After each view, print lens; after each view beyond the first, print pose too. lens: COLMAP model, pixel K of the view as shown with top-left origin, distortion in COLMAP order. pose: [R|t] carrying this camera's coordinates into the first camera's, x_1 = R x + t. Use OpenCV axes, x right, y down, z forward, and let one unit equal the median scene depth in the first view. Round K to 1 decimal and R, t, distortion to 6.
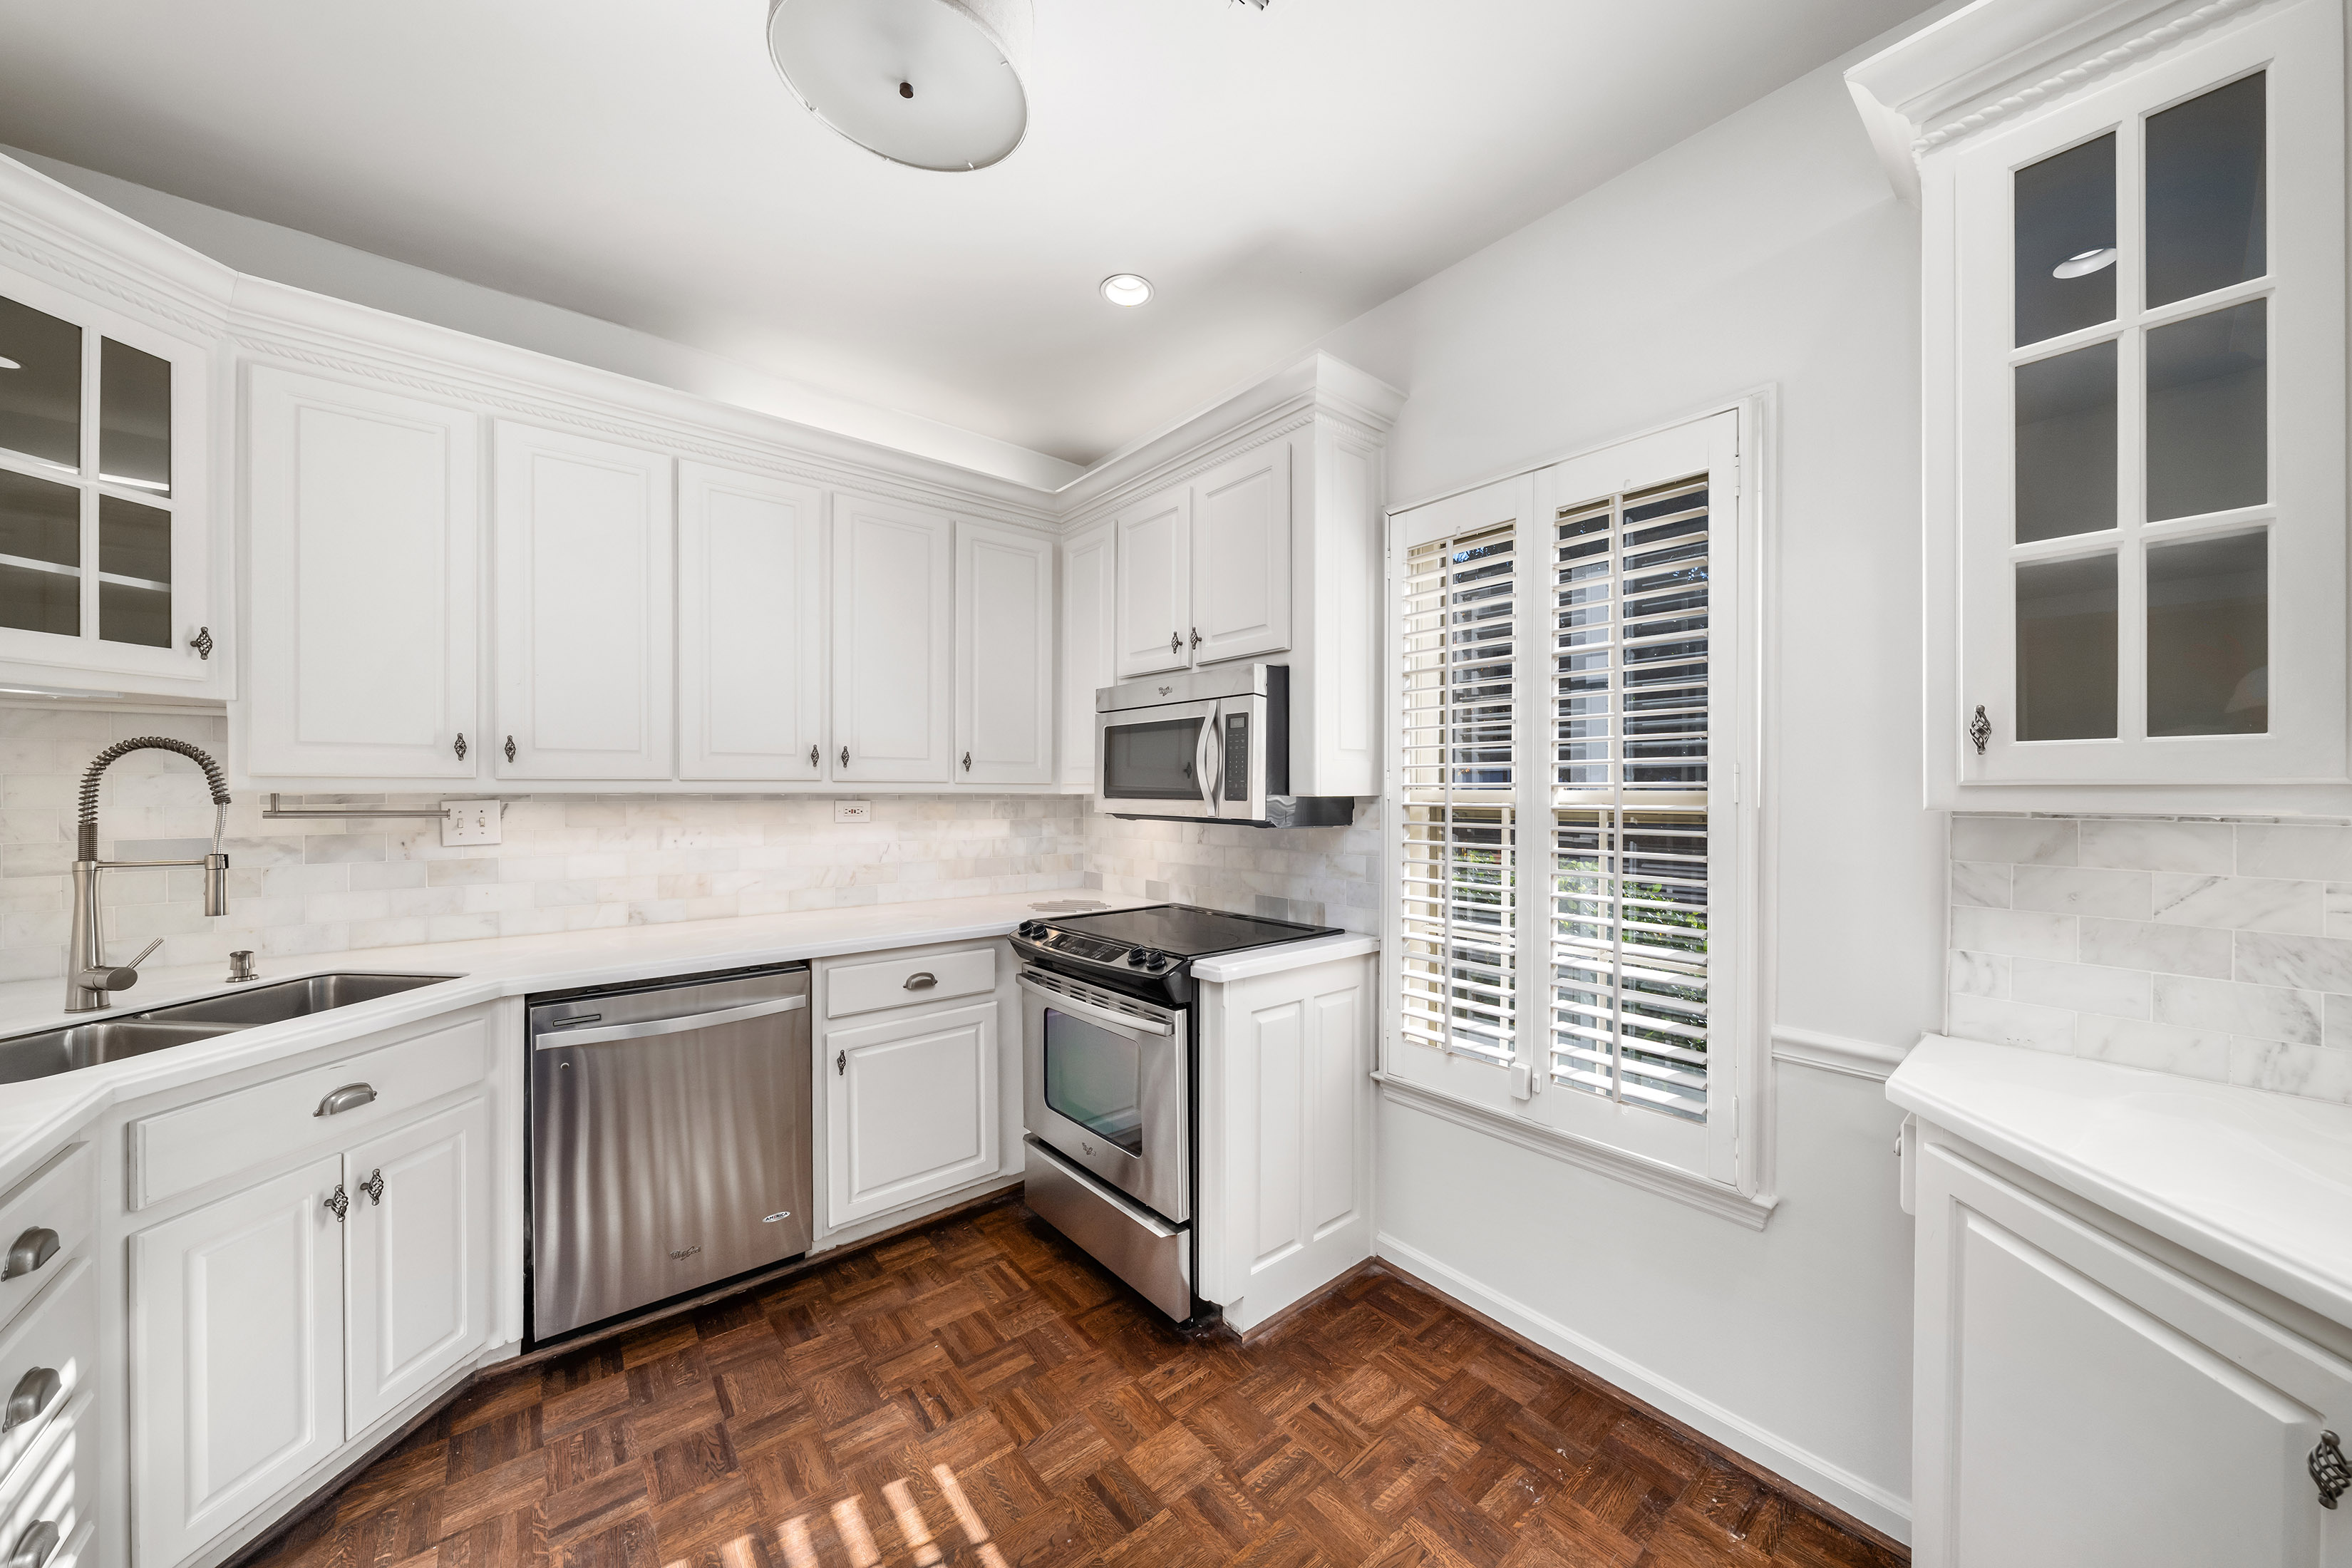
lens RADIAL K [[807.7, 0, 1162.9], [0, 807.7, 792.0], [0, 0, 1]] dist [-0.000534, -0.000061]
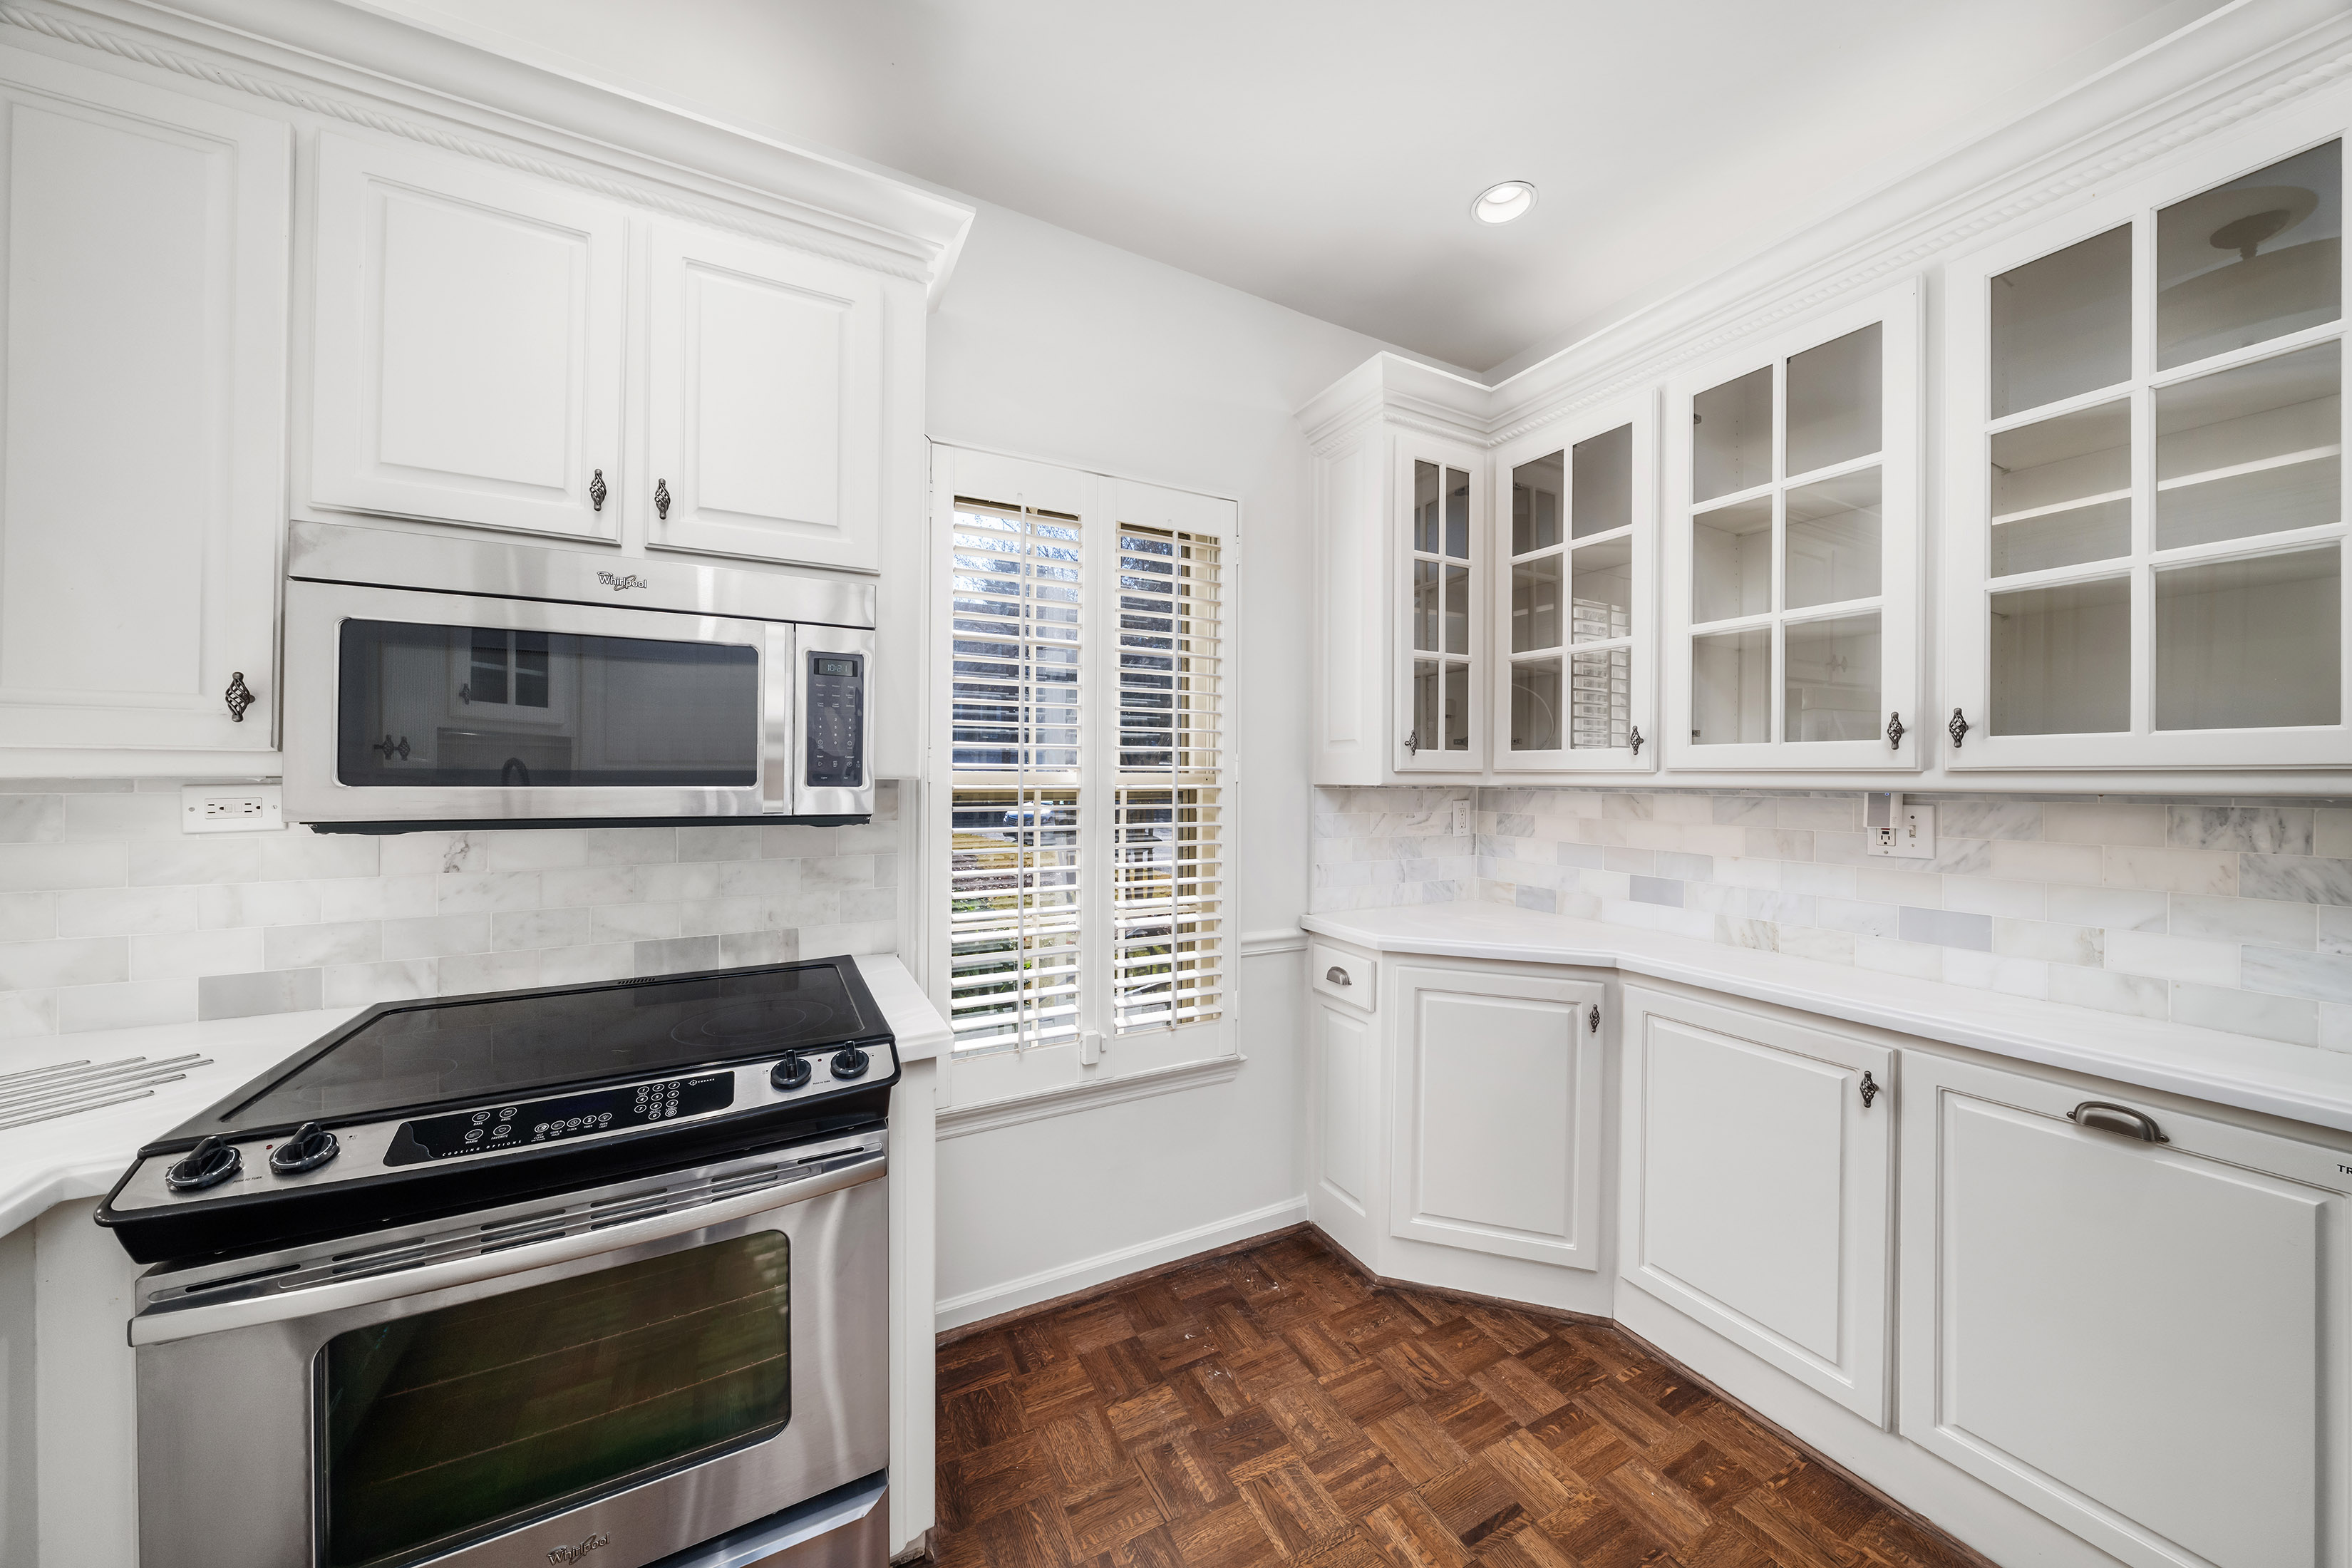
lens RADIAL K [[802.9, 0, 1176.0], [0, 802.9, 776.5], [0, 0, 1]] dist [-0.001399, 0.000012]
pose [[0.192693, -0.004665, 0.981248, -0.530889], [-0.002942, 0.999981, 0.005332, -0.002099], [-0.981255, -0.003914, 0.192676, 0.648631]]
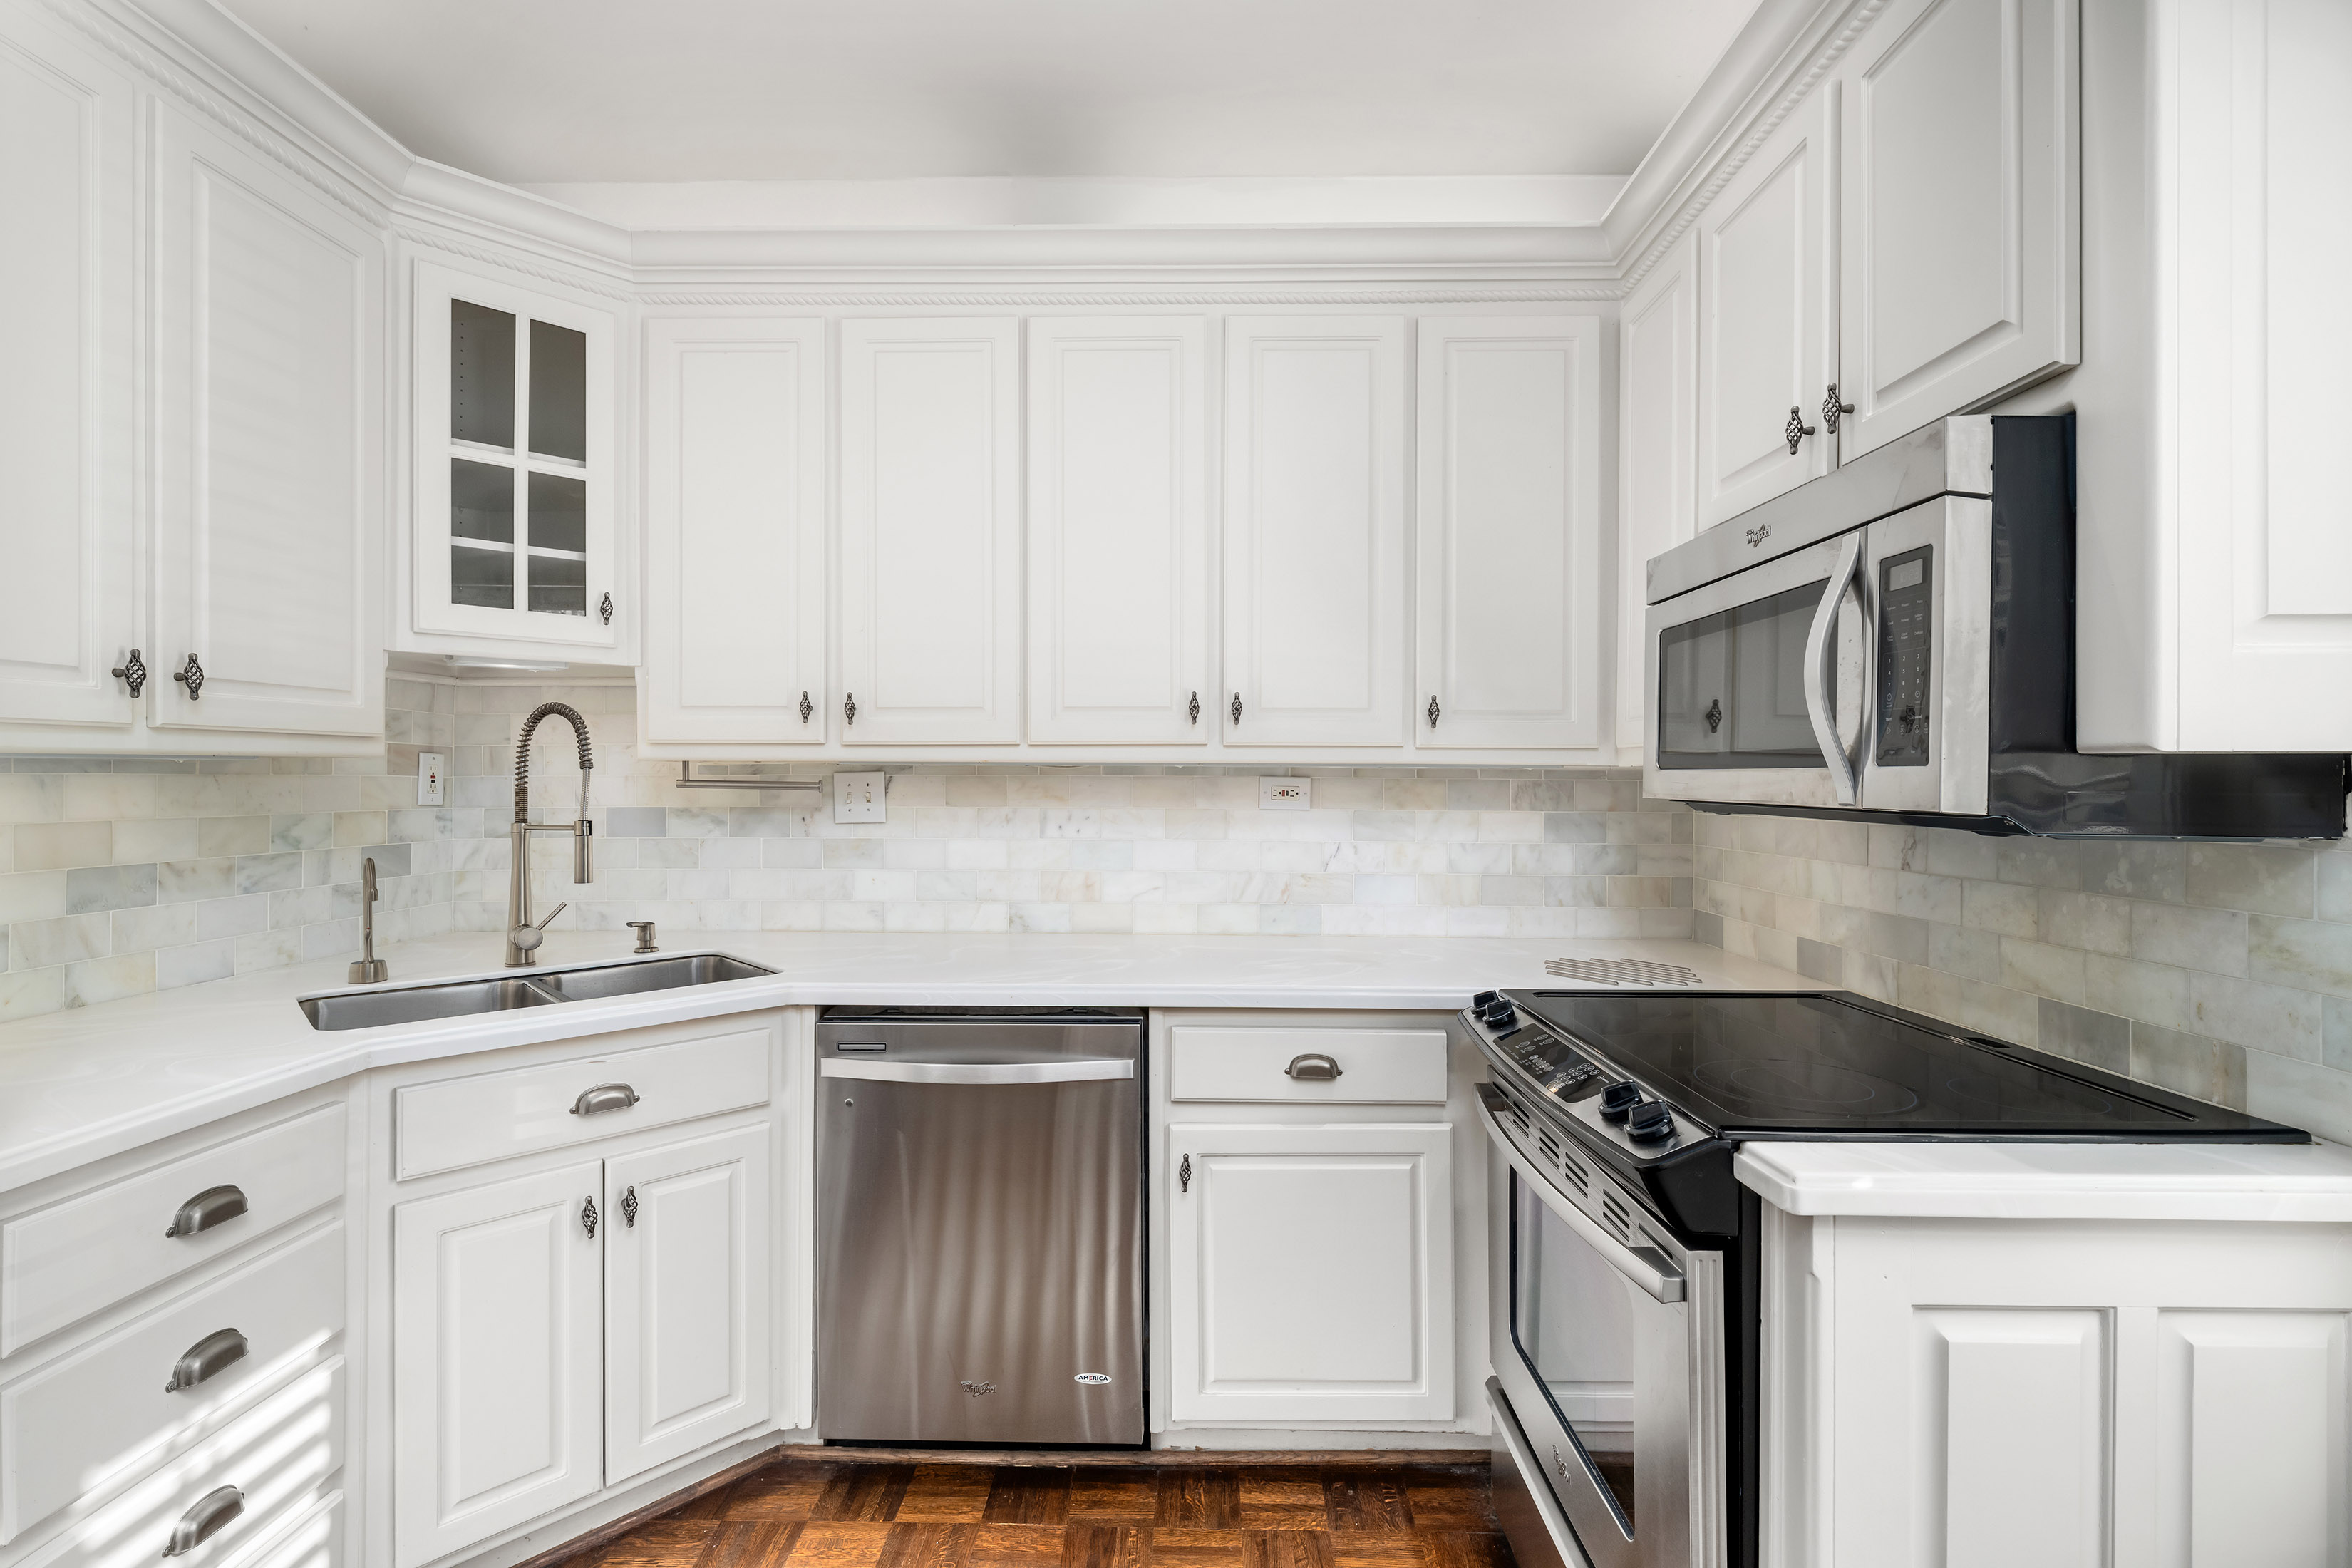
lens RADIAL K [[1063.9, 0, 1173.9], [0, 1063.9, 778.9], [0, 0, 1]] dist [0.000050, -0.000841]
pose [[0.771712, 0.002160, -0.635969, 0.159215], [-0.005202, 0.999982, -0.002917, 0.022094], [0.635951, 0.005559, 0.771709, 0.376380]]
